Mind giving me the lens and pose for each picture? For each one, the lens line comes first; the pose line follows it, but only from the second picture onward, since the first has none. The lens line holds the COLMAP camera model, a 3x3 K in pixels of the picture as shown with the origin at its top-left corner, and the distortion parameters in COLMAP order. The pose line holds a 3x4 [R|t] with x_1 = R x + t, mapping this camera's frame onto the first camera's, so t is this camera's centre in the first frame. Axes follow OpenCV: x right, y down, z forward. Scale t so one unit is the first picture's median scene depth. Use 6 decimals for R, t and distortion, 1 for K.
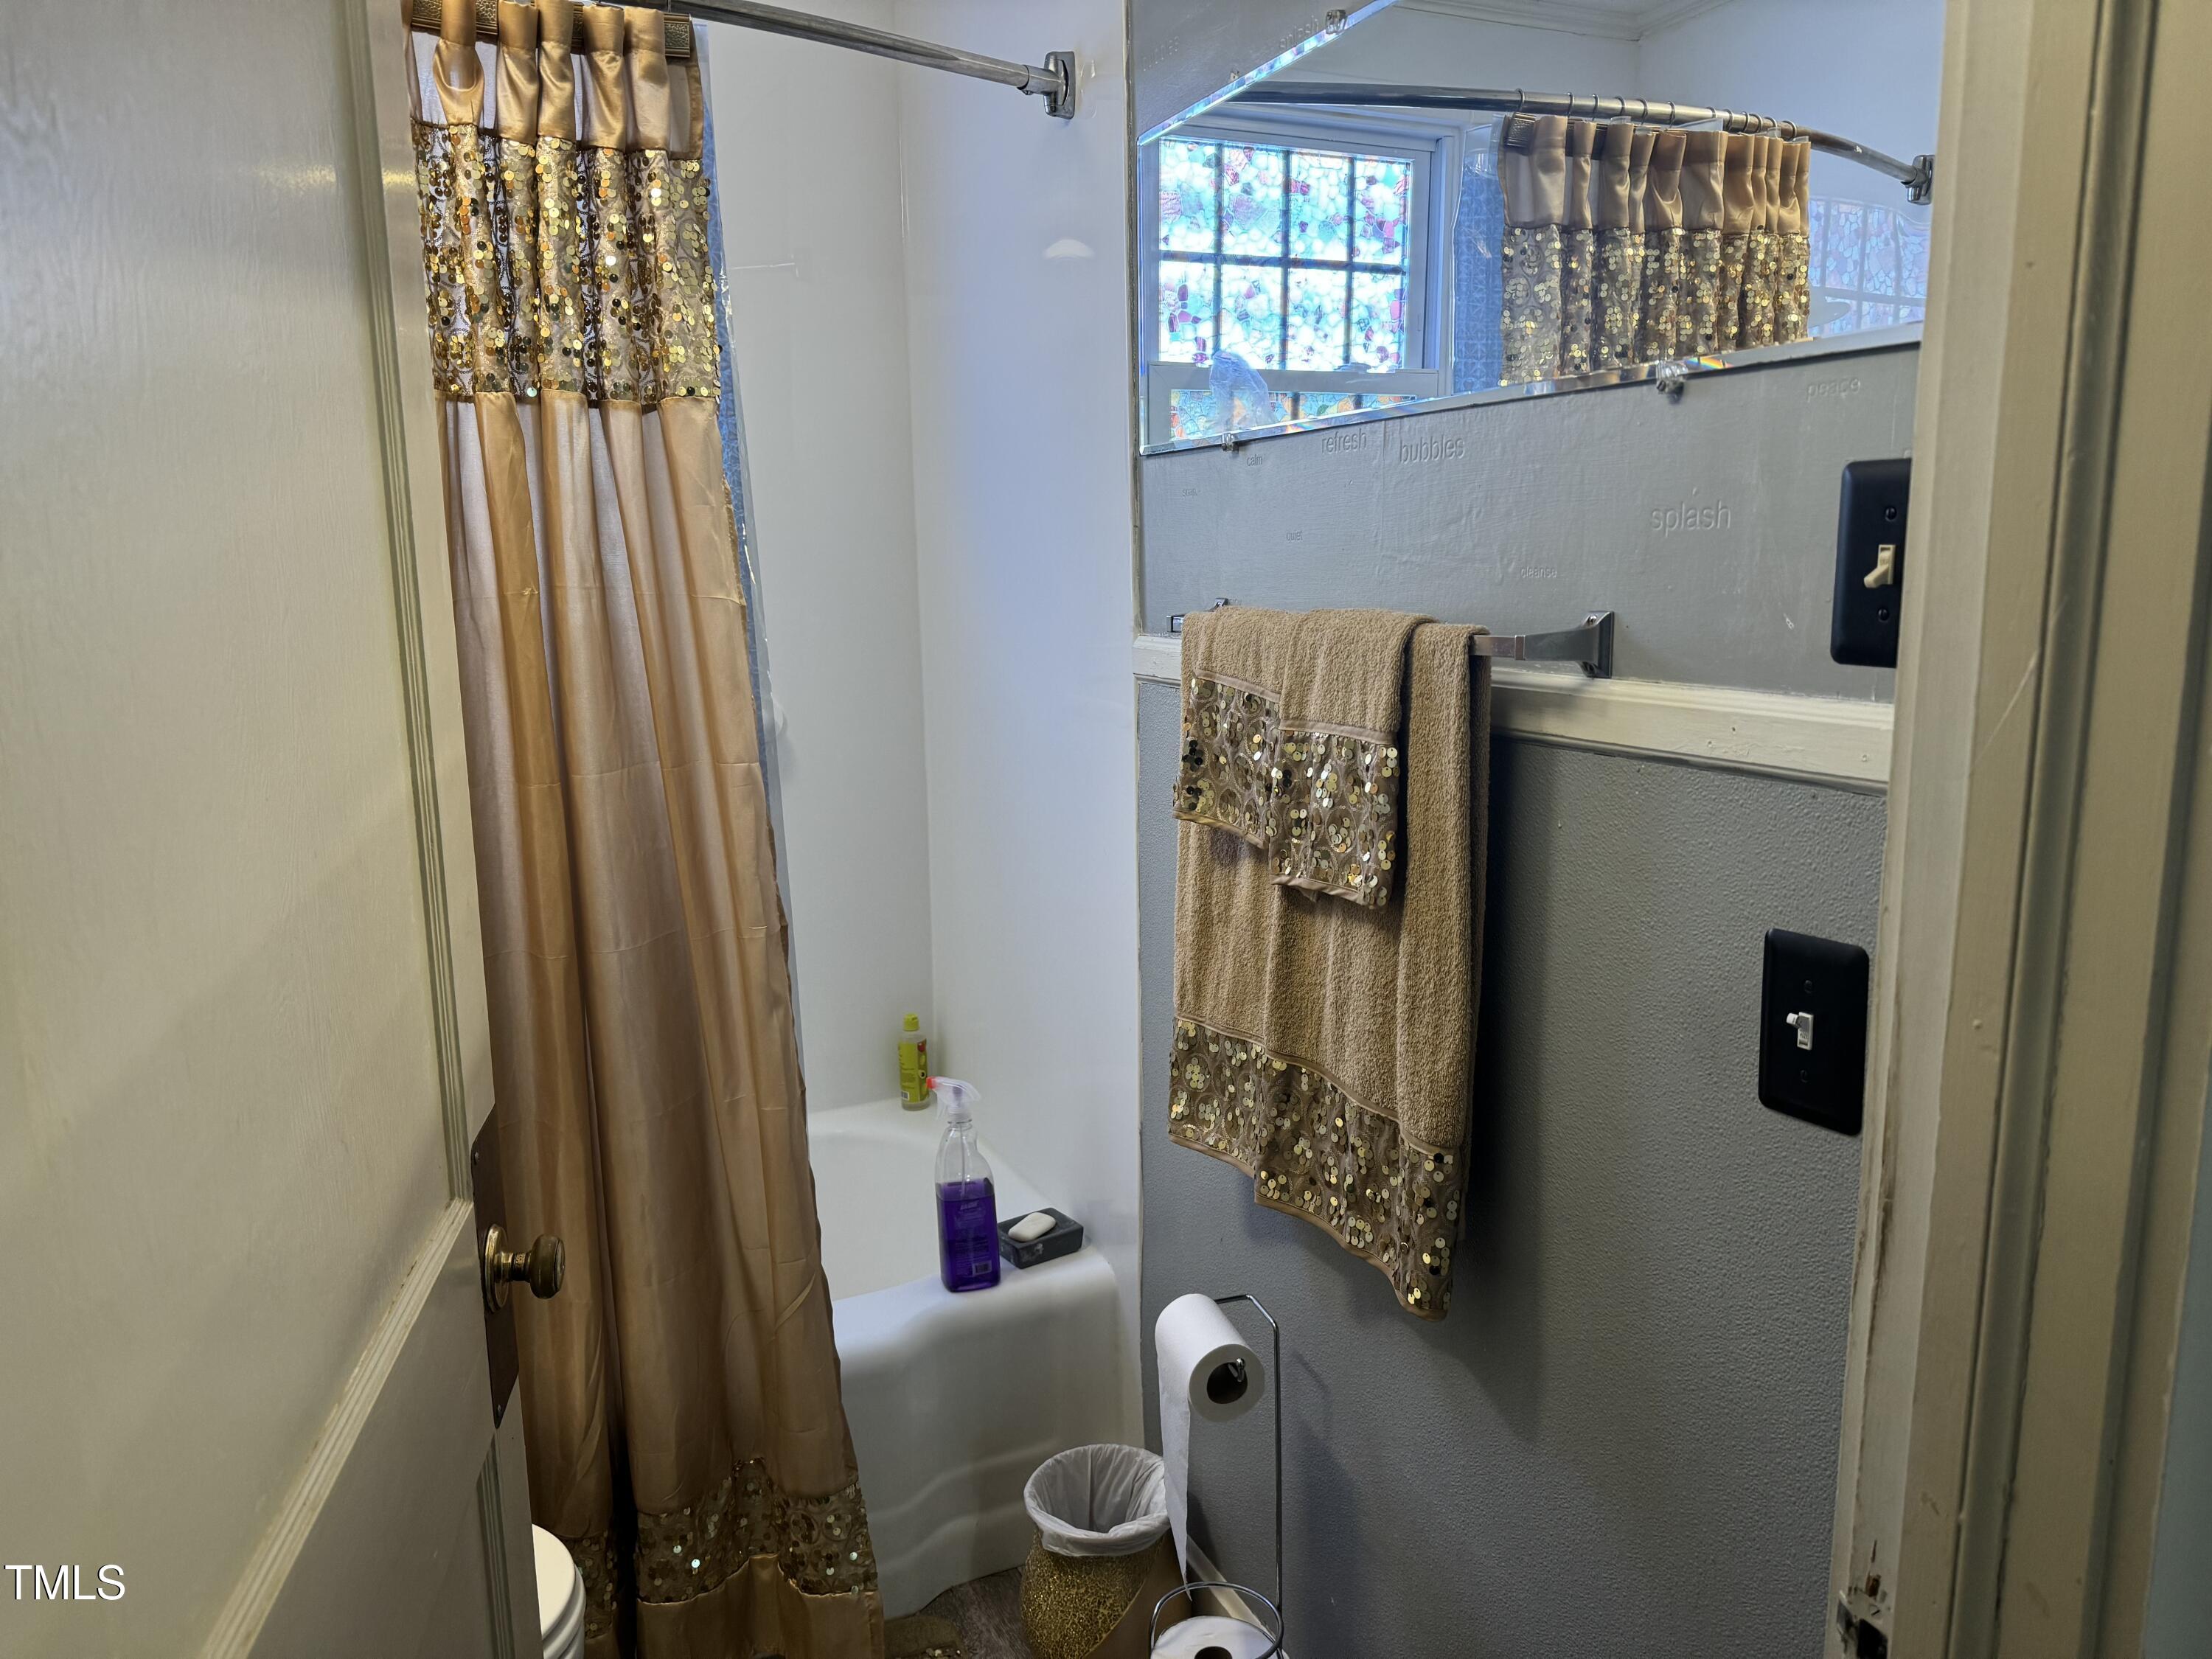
lens RADIAL K [[1556.4, 0, 1111.3], [0, 1556.4, 818.0], [0, 0, 1]] dist [-0.006875, -0.006078]
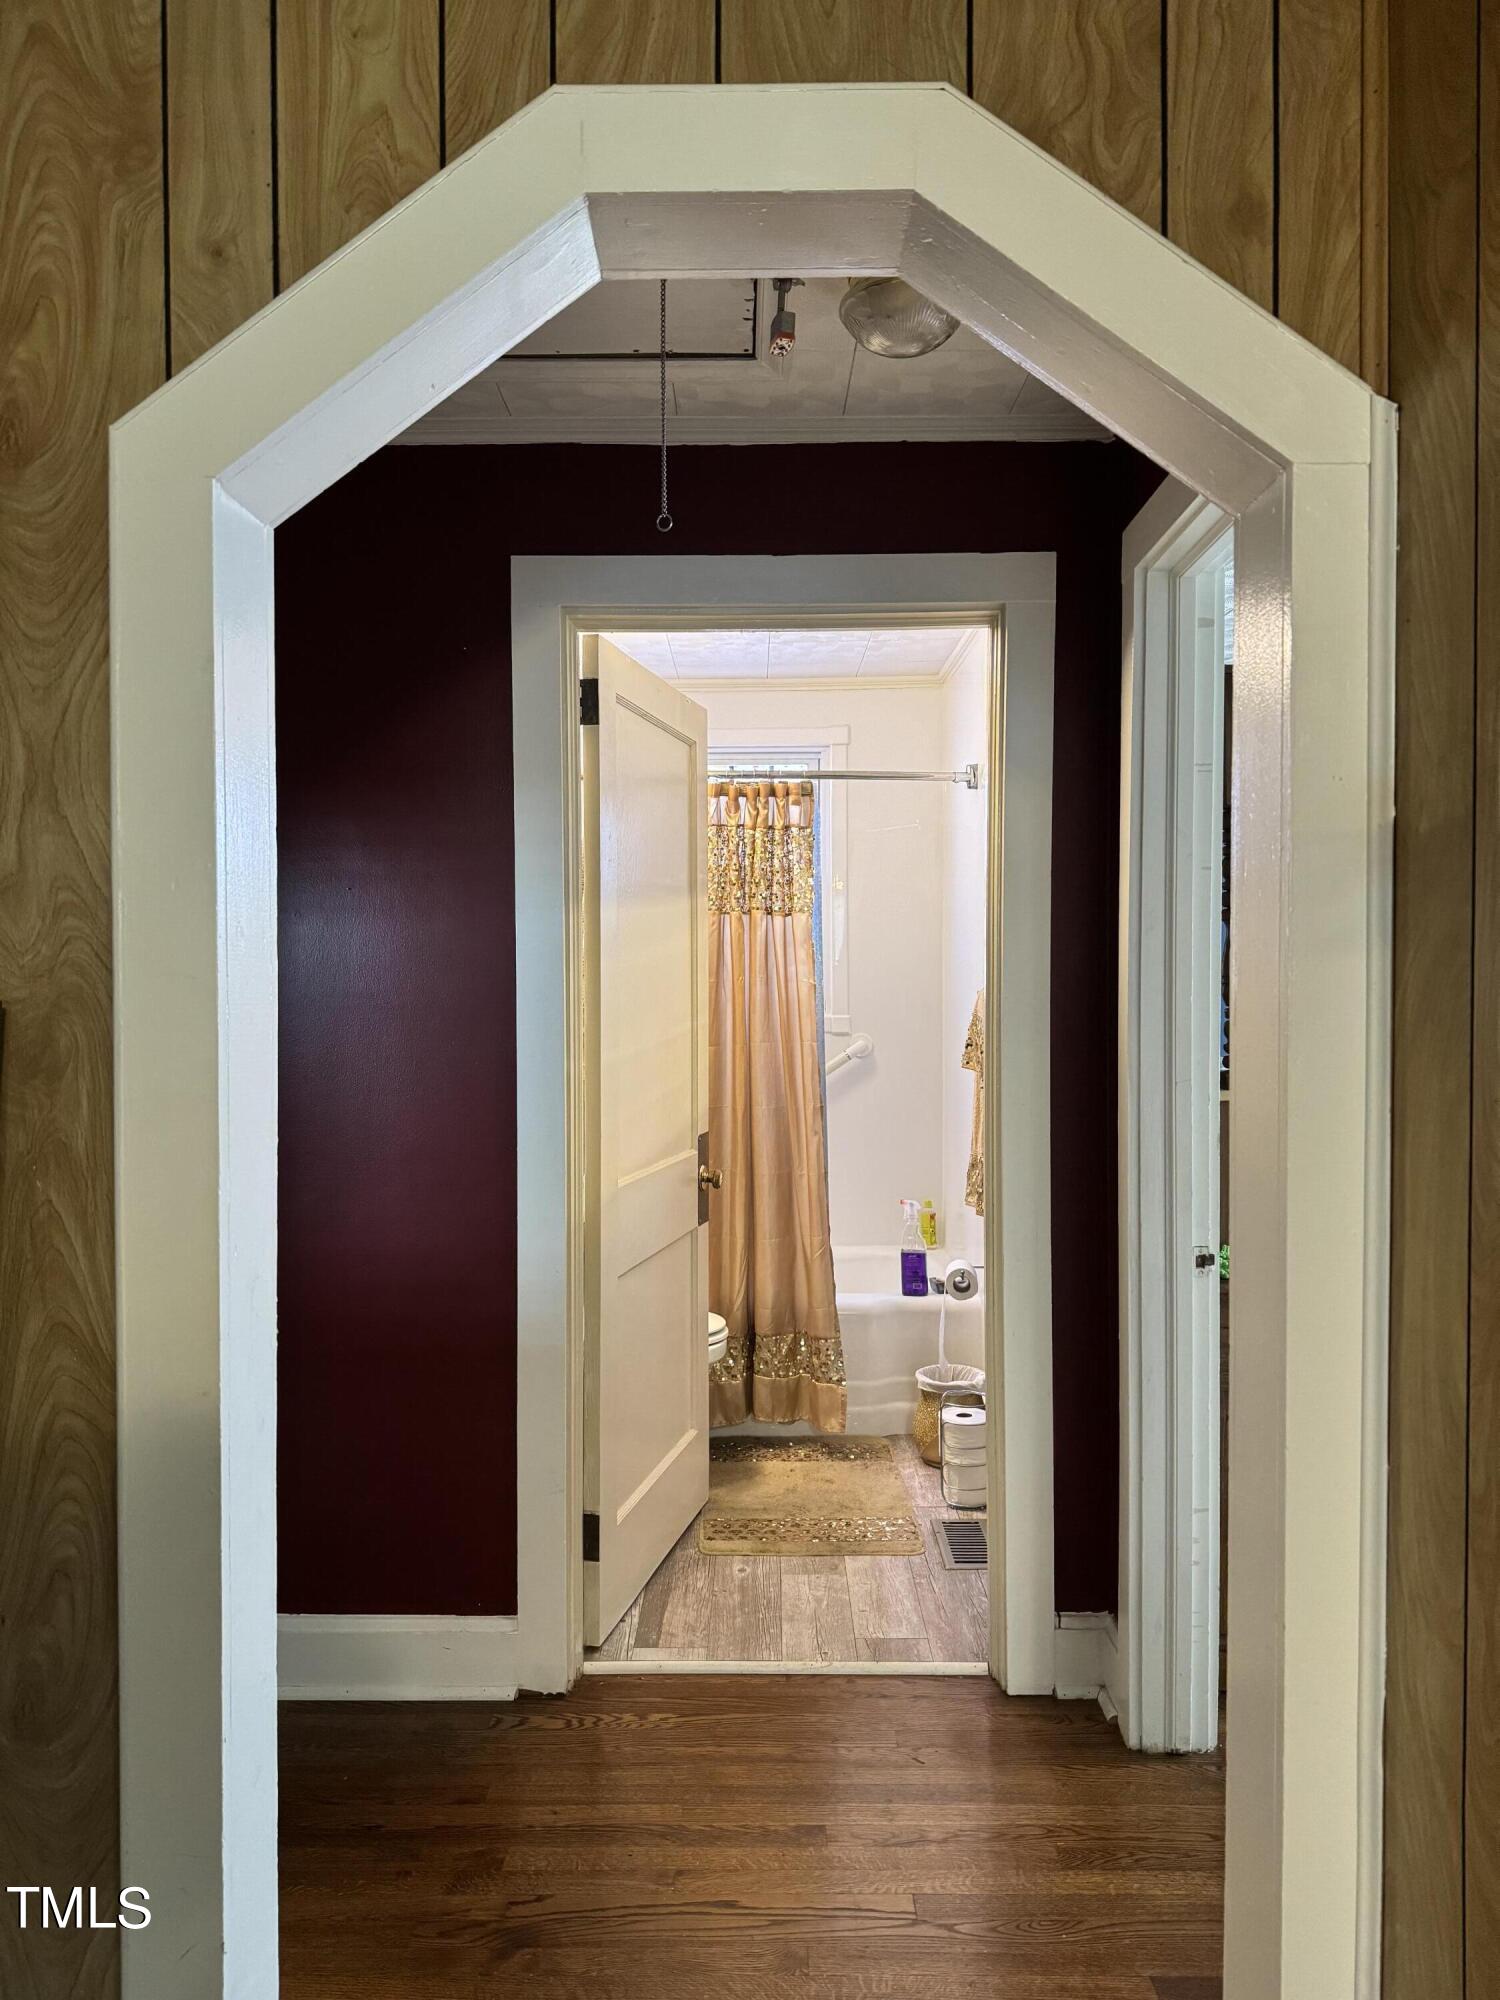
lens RADIAL K [[1407.2, 0, 749.3], [0, 1407.2, 999.3], [0, 0, 1]] dist [-0.006875, -0.006078]
pose [[0.905432, 0.015589, -0.424206, 0.745659], [-0.084333, 0.986012, -0.143767, 0.265709], [0.416031, 0.165945, 0.894081, -1.319523]]
